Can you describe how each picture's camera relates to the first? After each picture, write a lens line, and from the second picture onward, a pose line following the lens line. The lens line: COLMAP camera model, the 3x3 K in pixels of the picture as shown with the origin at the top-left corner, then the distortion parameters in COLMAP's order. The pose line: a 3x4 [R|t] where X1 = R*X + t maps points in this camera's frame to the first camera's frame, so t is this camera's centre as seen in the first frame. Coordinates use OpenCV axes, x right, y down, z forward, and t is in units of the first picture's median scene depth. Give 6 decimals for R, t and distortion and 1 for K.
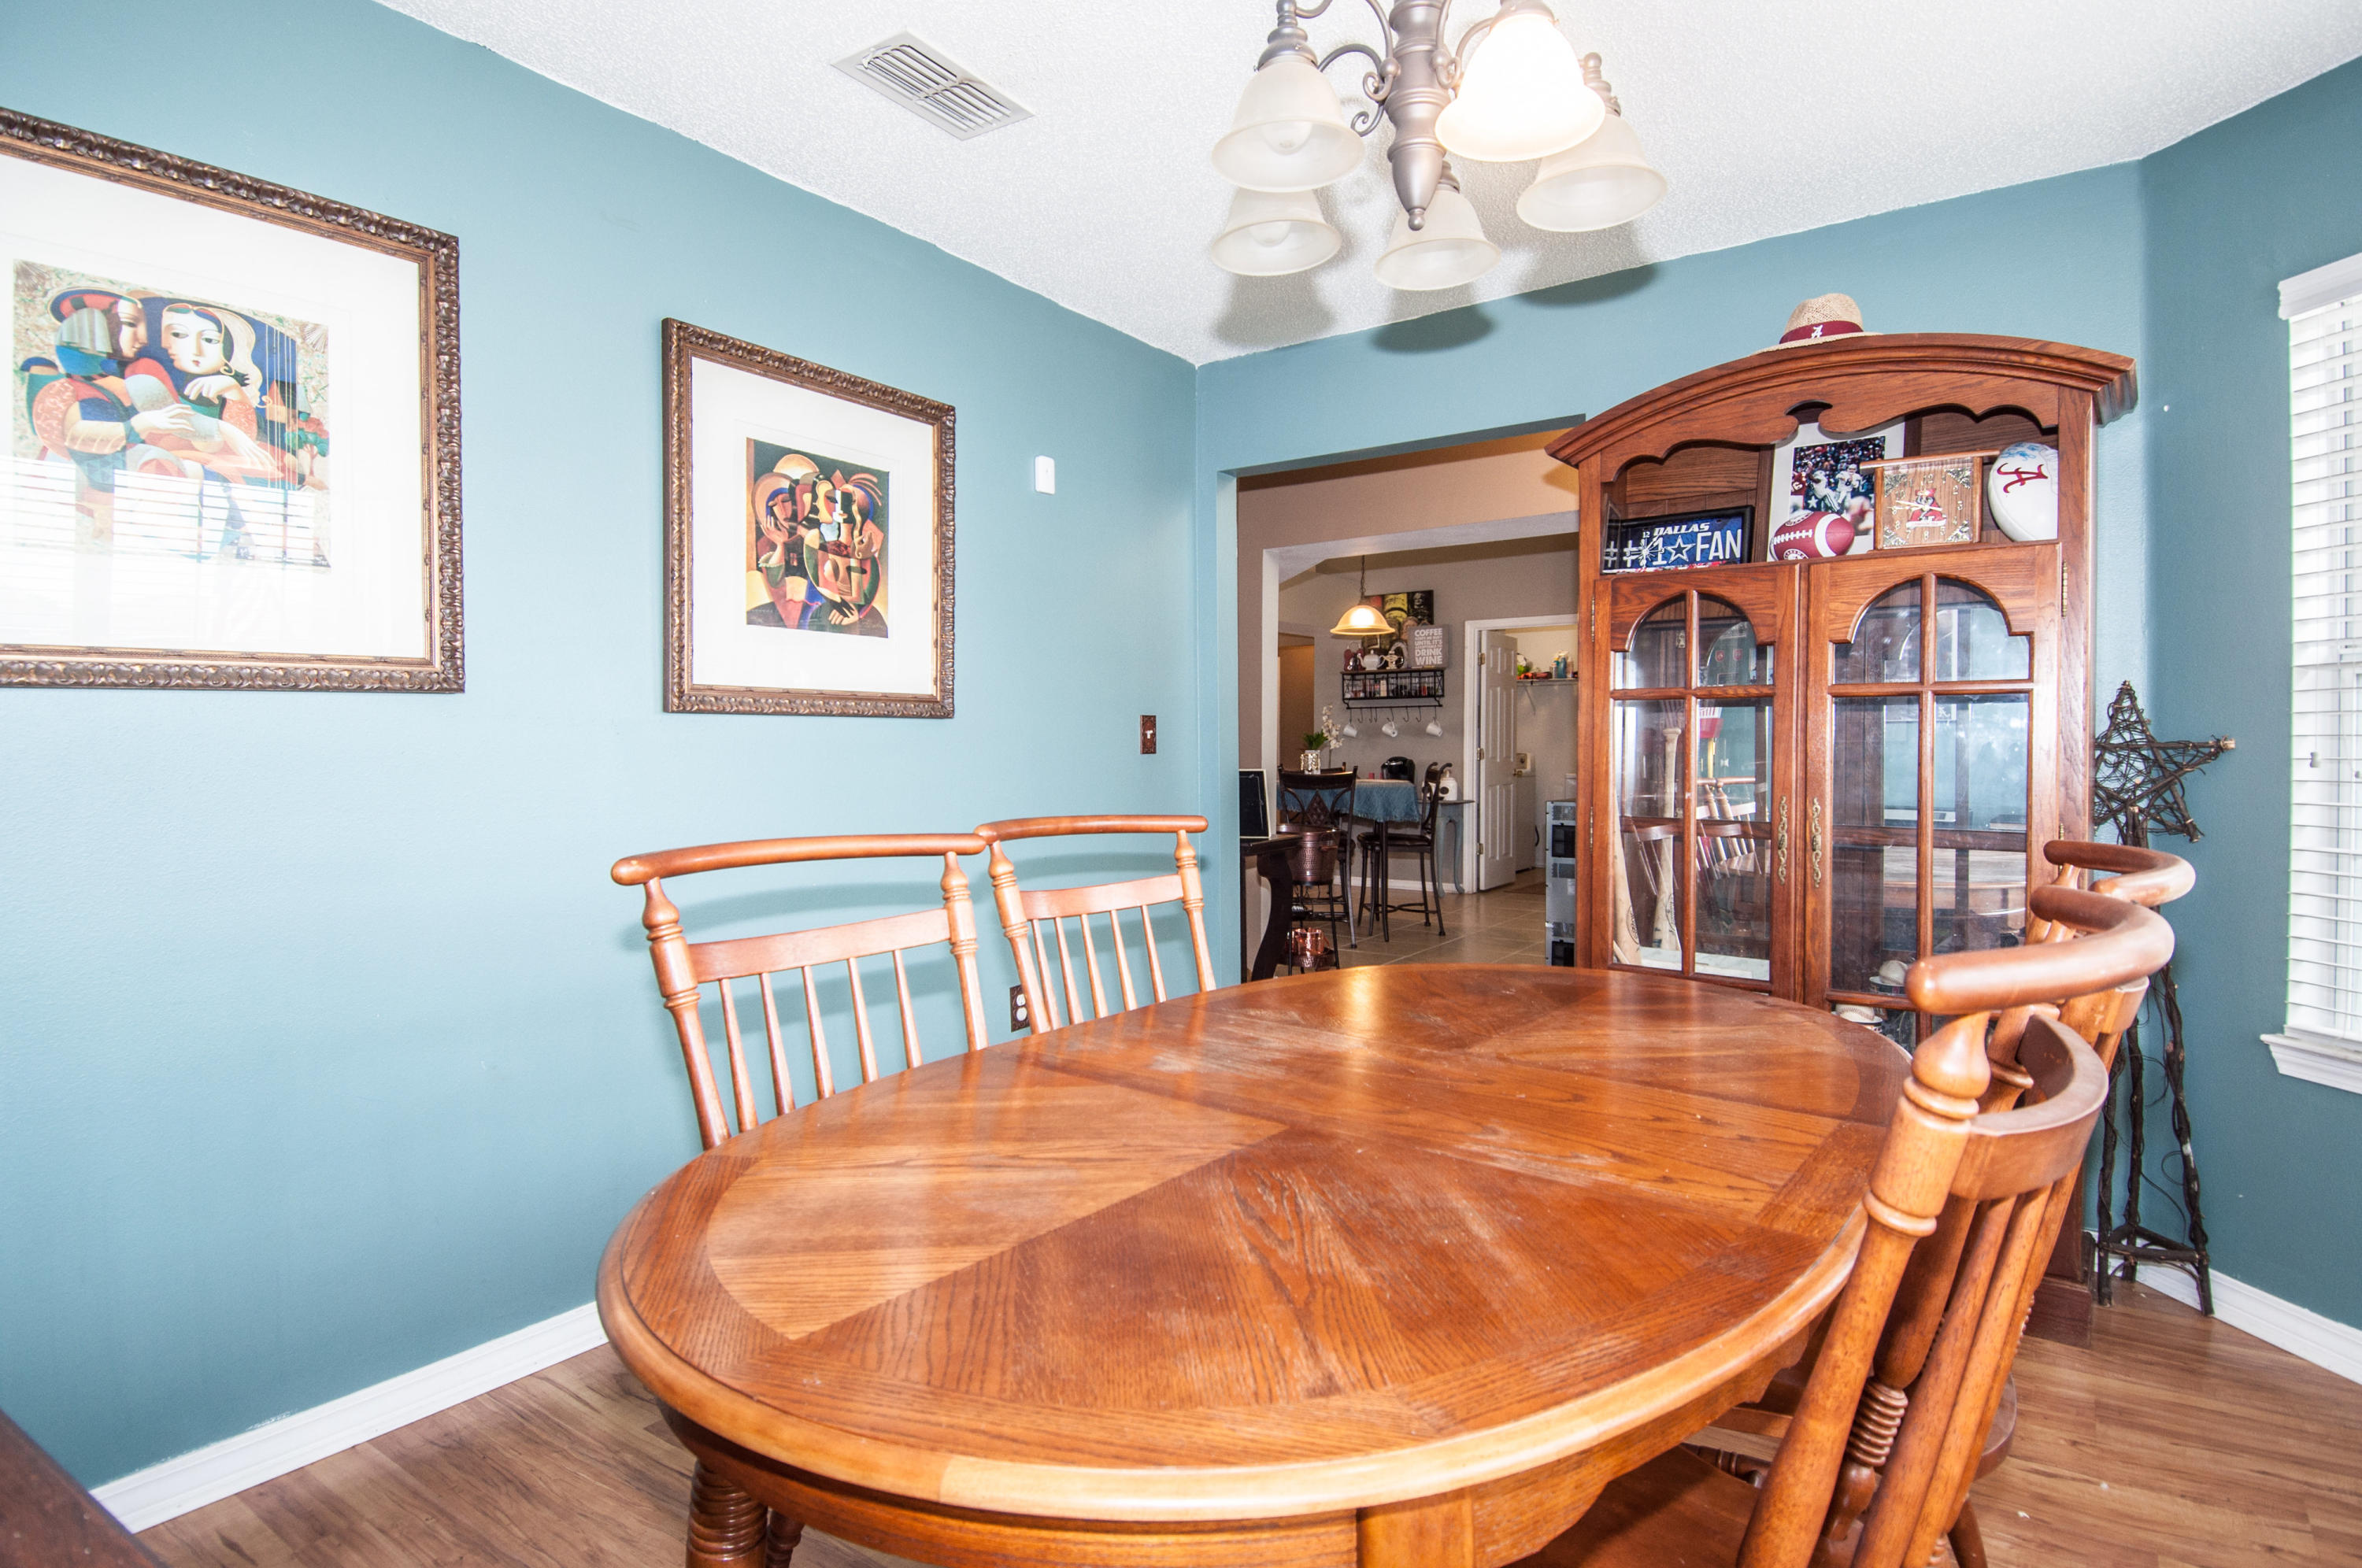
lens RADIAL K [[1251.0, 0, 1184.2], [0, 1251.0, 754.5], [0, 0, 1]] dist [0.056802, -0.058595]
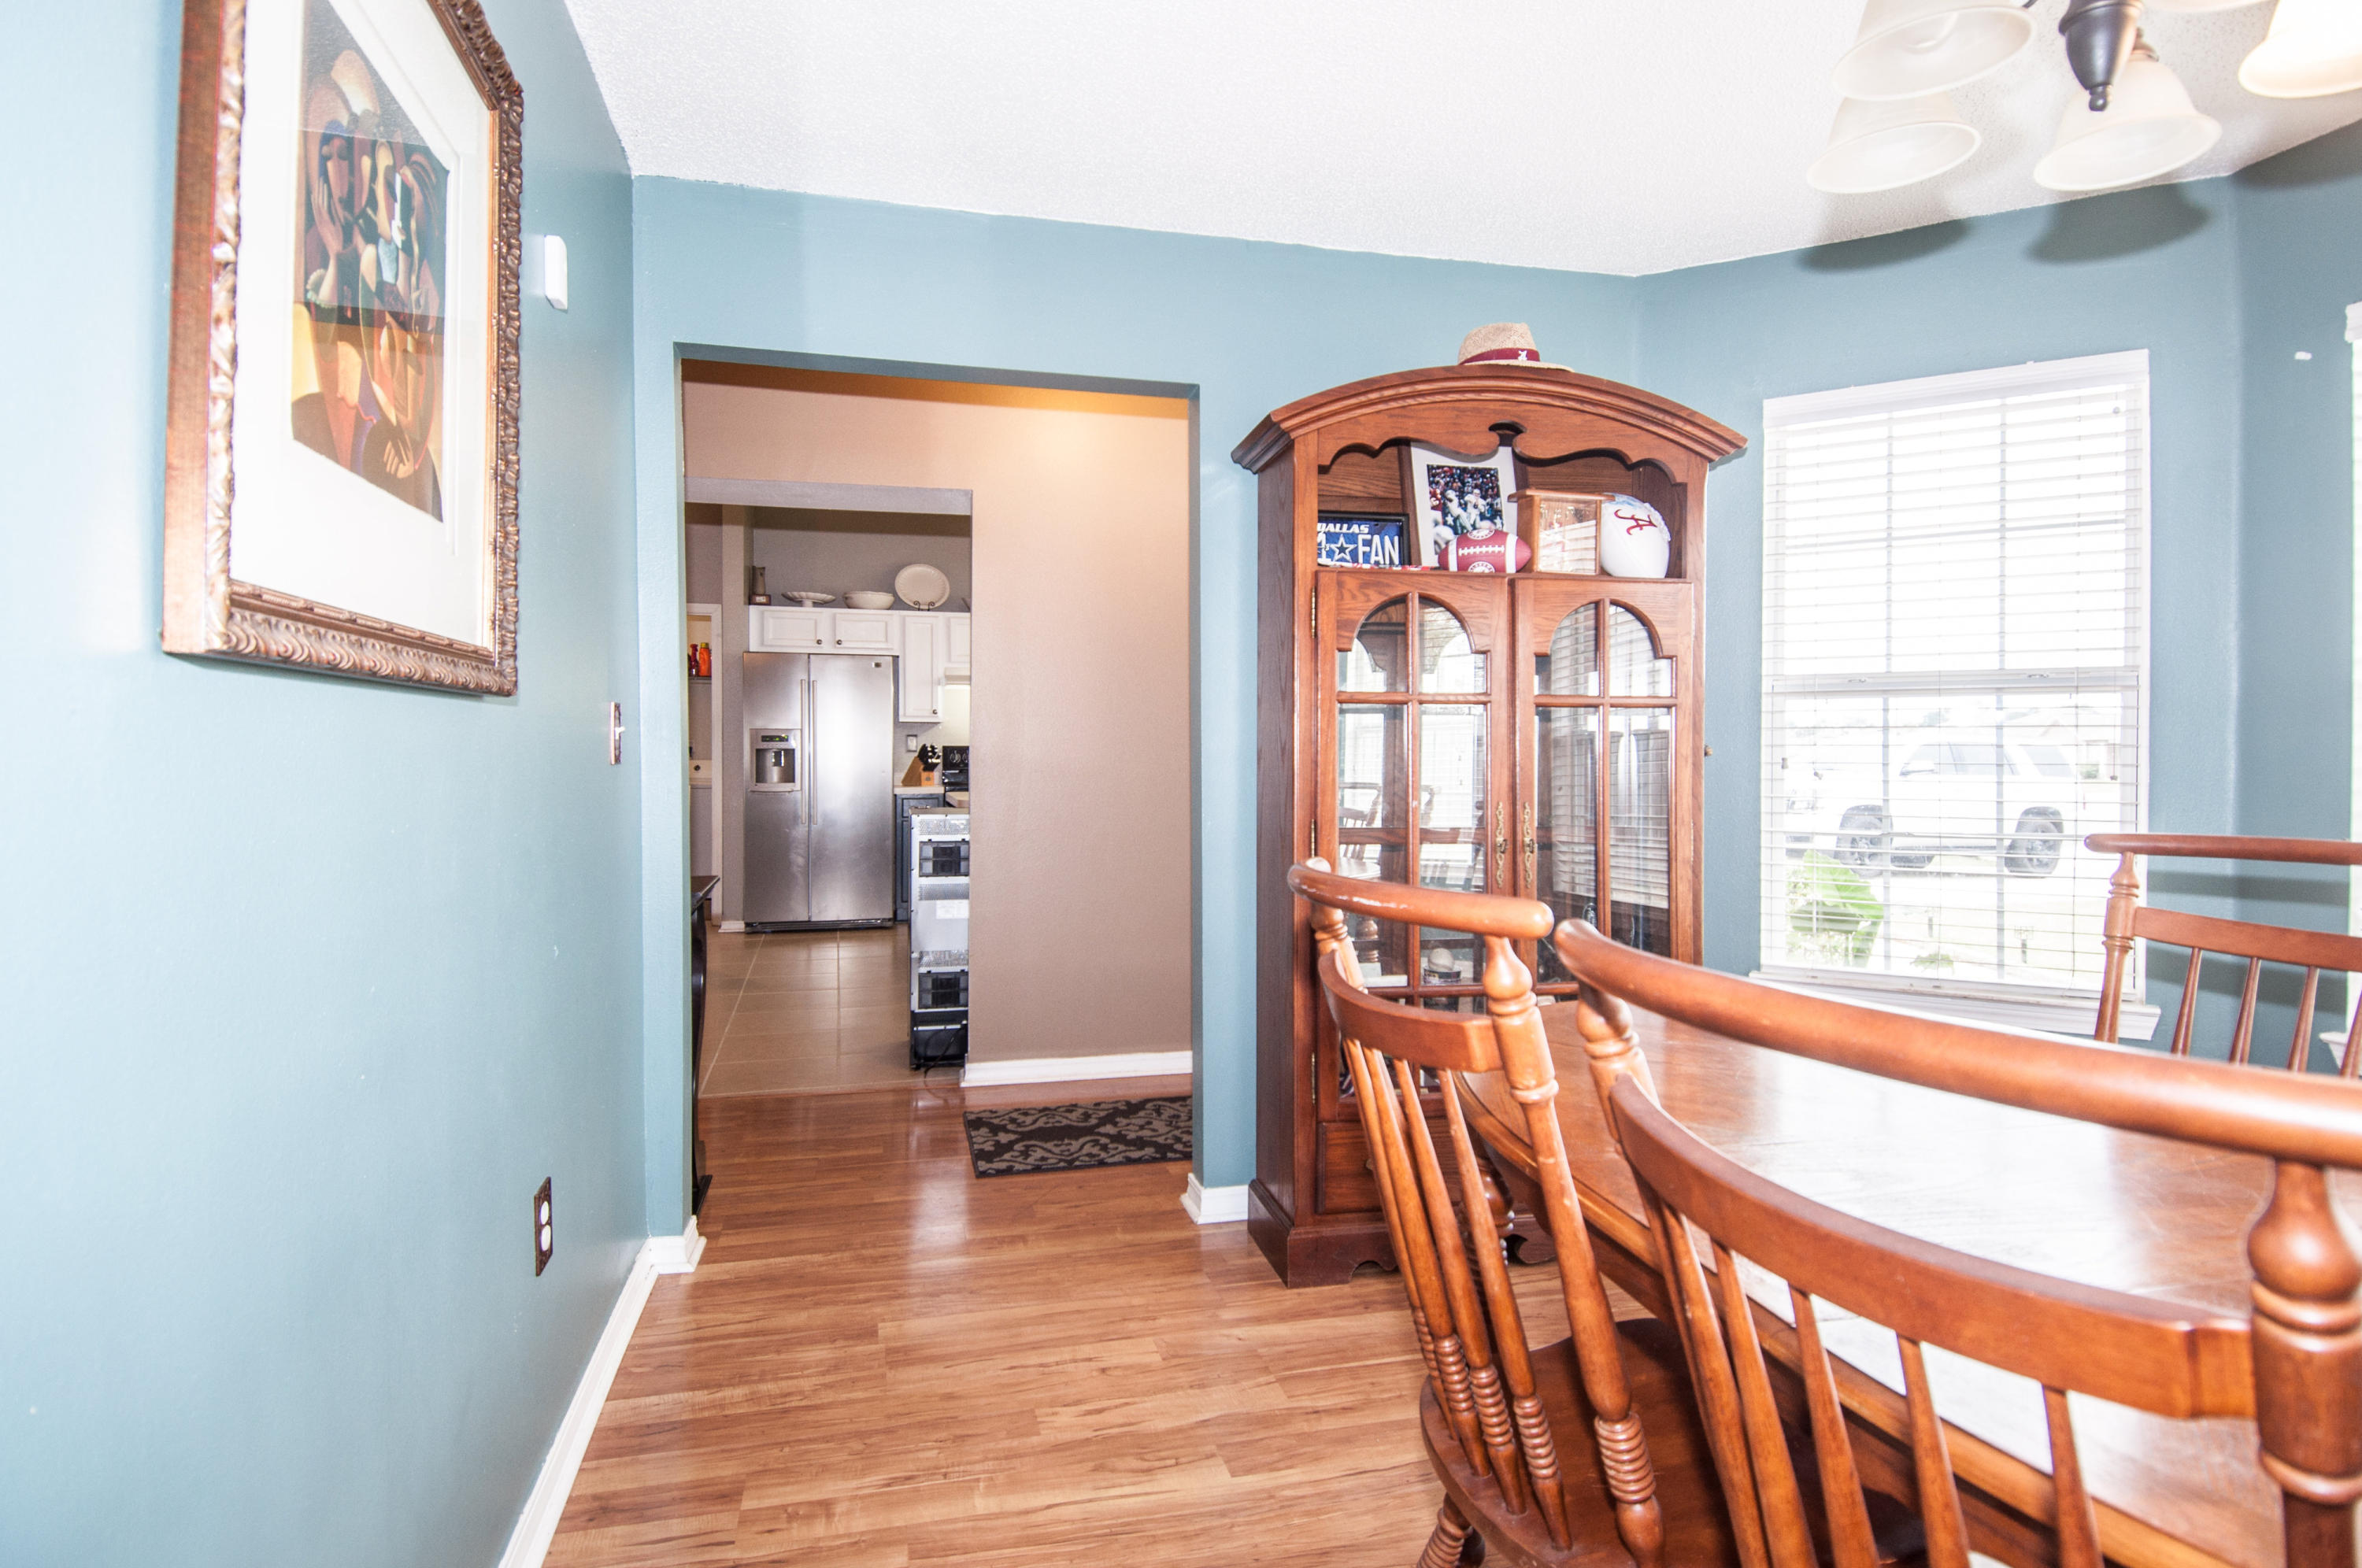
lens RADIAL K [[1251.0, 0, 1184.2], [0, 1251.0, 754.5], [0, 0, 1]] dist [0.056802, -0.058595]
pose [[0.641726, -0.001056, 0.766933, -0.437774], [0.006780, 0.999968, -0.004297, -0.002852], [-0.766904, 0.007957, 0.641712, 0.505079]]
